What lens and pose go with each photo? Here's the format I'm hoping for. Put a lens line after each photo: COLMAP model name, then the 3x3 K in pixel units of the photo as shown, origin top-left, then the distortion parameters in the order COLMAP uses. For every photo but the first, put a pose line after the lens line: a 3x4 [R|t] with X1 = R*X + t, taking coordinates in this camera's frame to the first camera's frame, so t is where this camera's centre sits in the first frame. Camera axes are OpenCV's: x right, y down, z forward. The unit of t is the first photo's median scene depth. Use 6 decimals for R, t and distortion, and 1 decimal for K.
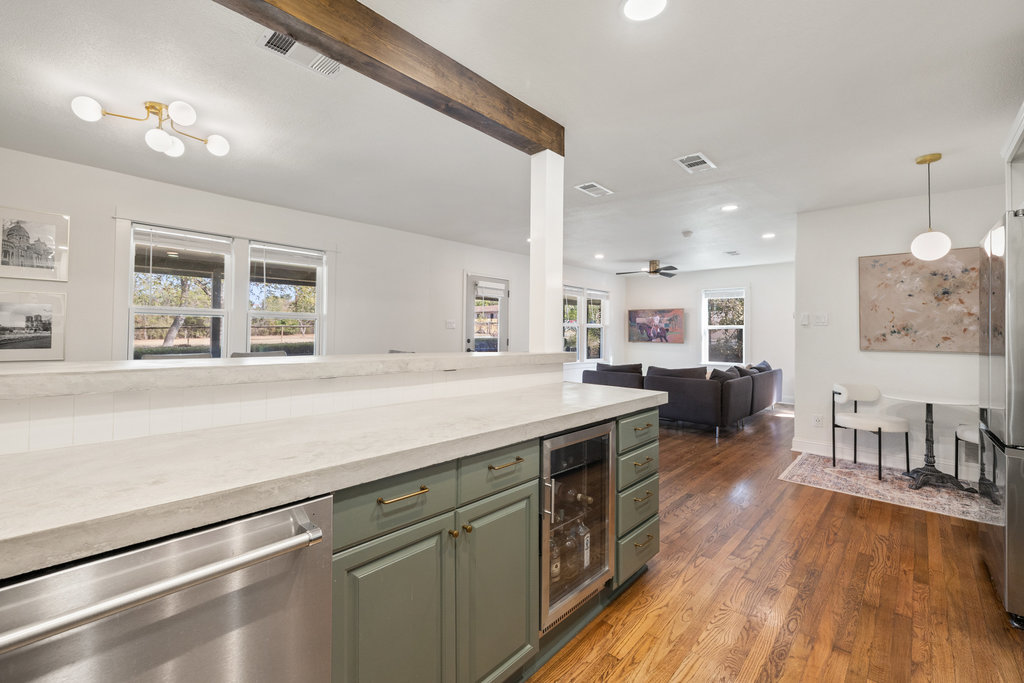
lens RADIAL K [[435.2, 0, 508.5], [0, 435.2, 318.5], [0, 0, 1]] dist [-0.000634, -0.000096]
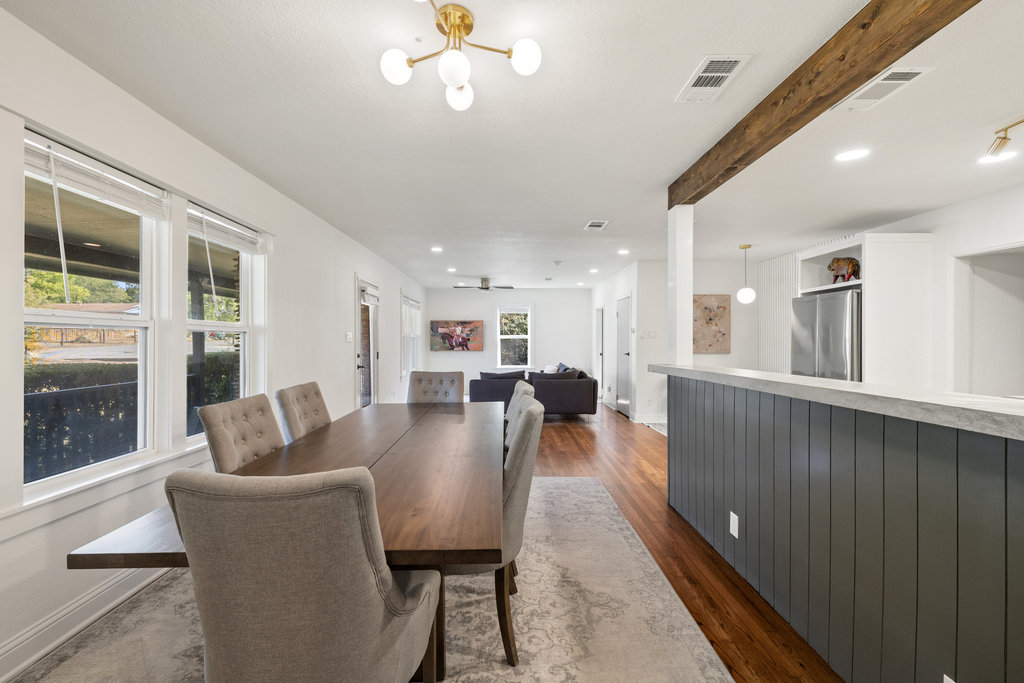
lens RADIAL K [[430.9, 0, 509.1], [0, 430.9, 336.7], [0, 0, 1]] dist [0.000907, 0.000082]
pose [[0.723516, -0.005226, 0.690288, -0.352624], [-0.014263, 0.999645, 0.022517, -0.007497], [-0.690160, -0.026137, 0.723184, 0.136308]]
